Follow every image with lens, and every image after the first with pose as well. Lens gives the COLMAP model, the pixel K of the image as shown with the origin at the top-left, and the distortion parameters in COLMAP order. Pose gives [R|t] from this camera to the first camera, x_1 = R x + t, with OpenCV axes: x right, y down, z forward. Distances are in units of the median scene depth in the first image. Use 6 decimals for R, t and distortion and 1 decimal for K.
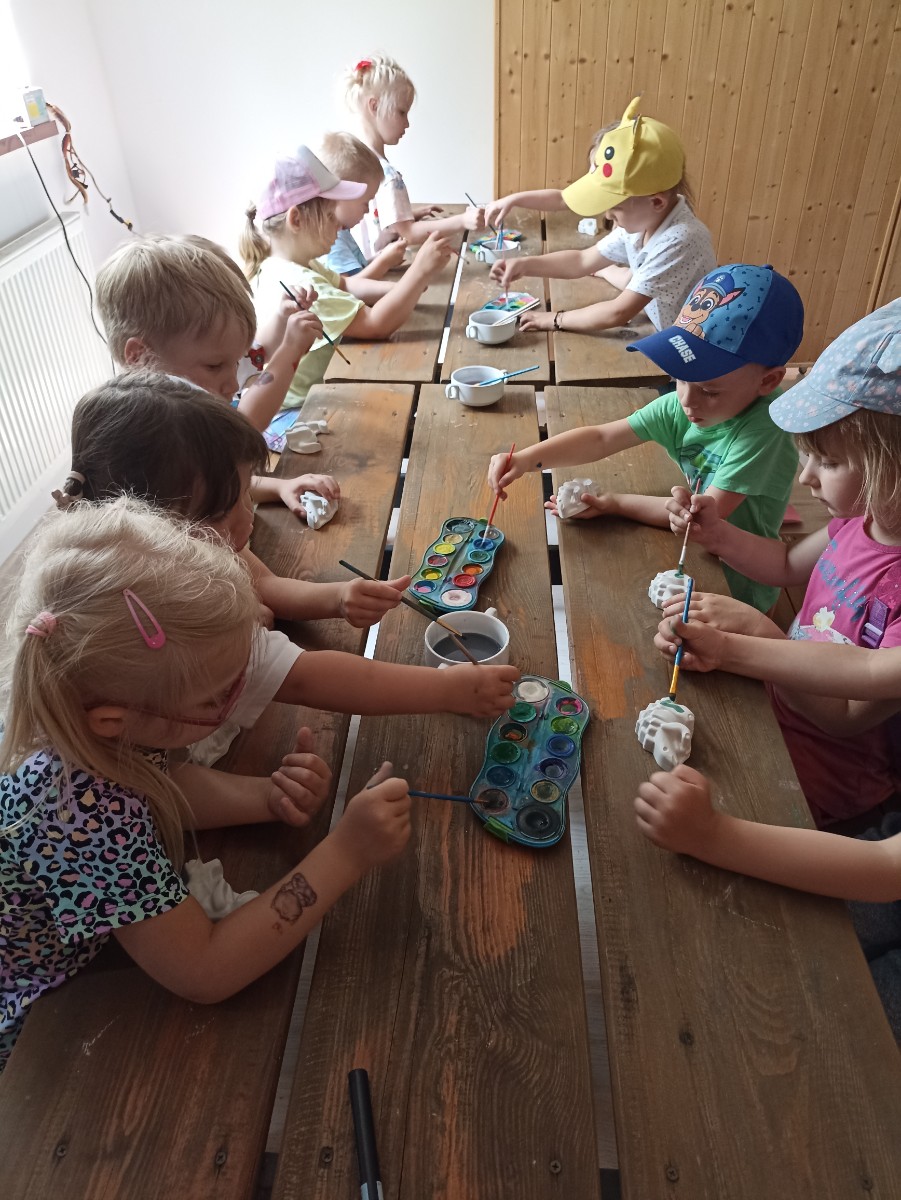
lens RADIAL K [[891.0, 0, 456.3], [0, 891.0, 604.0], [0, 0, 1]] dist [0.032439, -0.028977]
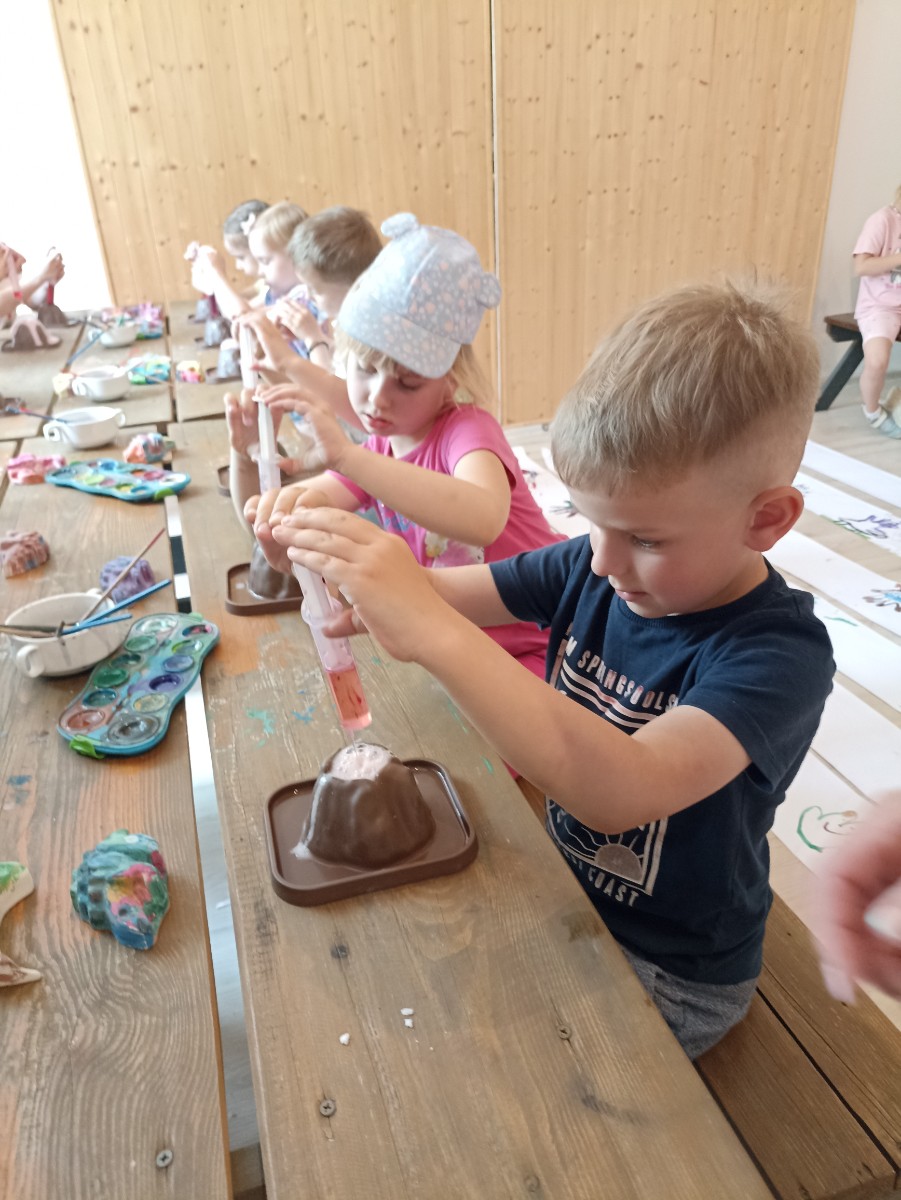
lens RADIAL K [[891.0, 0, 443.9], [0, 891.0, 594.2], [0, 0, 1]] dist [0.032439, -0.028977]
pose [[0.937873, -0.181712, 0.295592, 0.166399], [0.227891, 0.964989, -0.129852, 0.302881], [-0.261647, 0.189147, 0.946448, 0.171890]]
